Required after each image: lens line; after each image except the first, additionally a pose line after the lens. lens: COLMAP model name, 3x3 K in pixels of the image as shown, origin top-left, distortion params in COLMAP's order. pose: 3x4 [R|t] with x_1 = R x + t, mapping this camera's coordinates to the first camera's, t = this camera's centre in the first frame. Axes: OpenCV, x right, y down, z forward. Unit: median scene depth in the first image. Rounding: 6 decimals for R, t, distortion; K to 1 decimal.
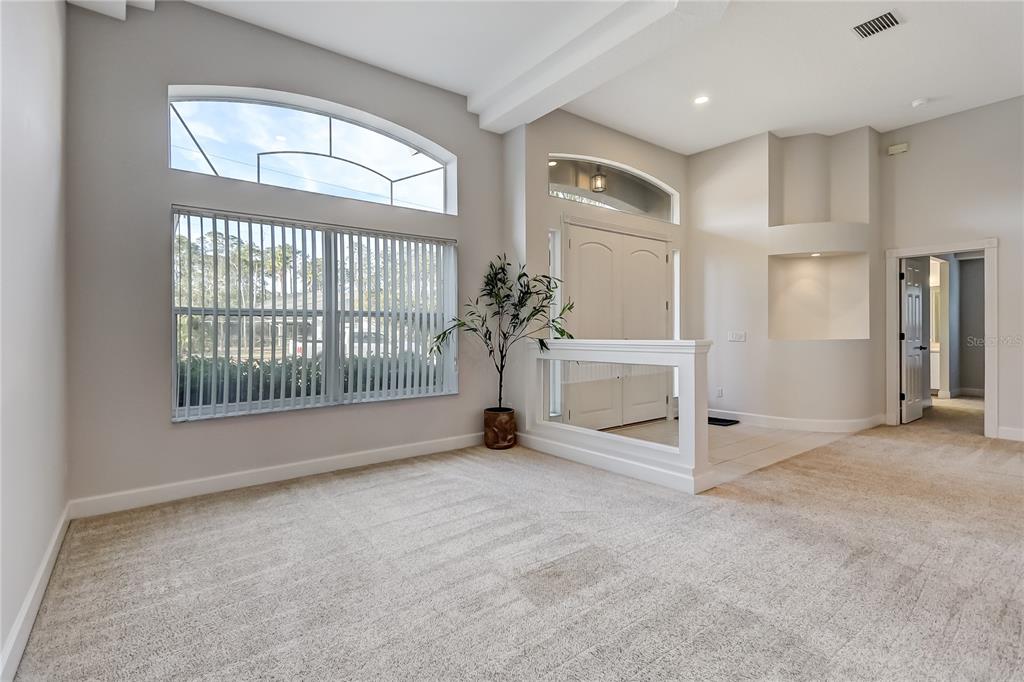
lens RADIAL K [[469.4, 0, 507.8], [0, 469.4, 325.3], [0, 0, 1]] dist [0.015033, -0.009129]
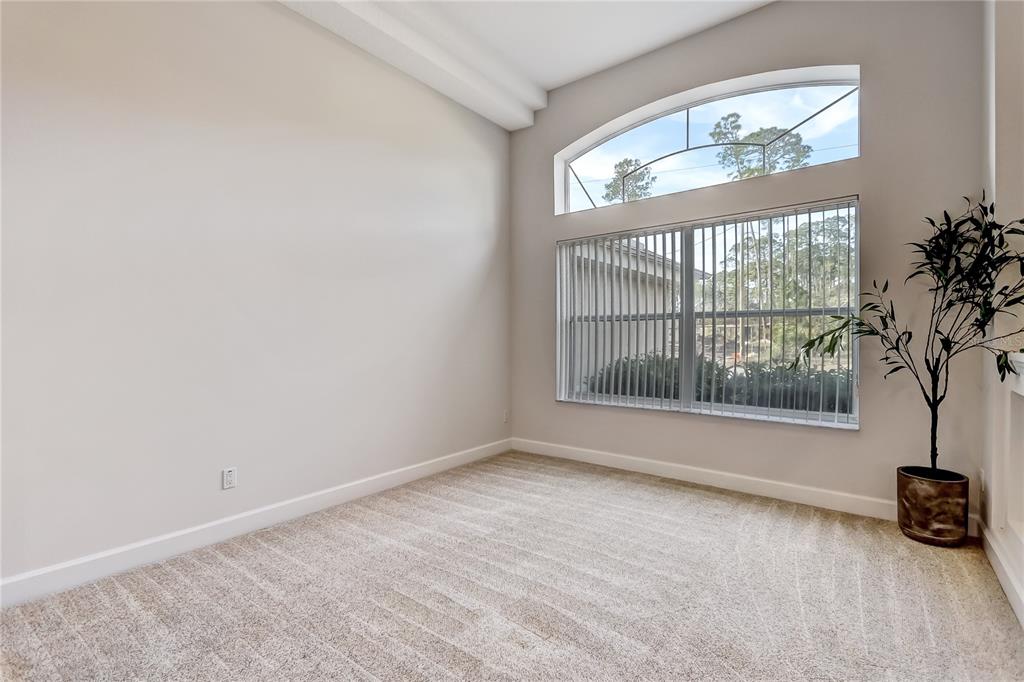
lens RADIAL K [[469.4, 0, 496.3], [0, 469.4, 336.1], [0, 0, 1]] dist [0.015033, -0.009129]
pose [[0.244029, 0.004966, -0.969755, 0.423420], [0.007300, 0.999949, 0.006958, 0.006524], [0.969740, -0.008777, 0.243980, 0.368225]]
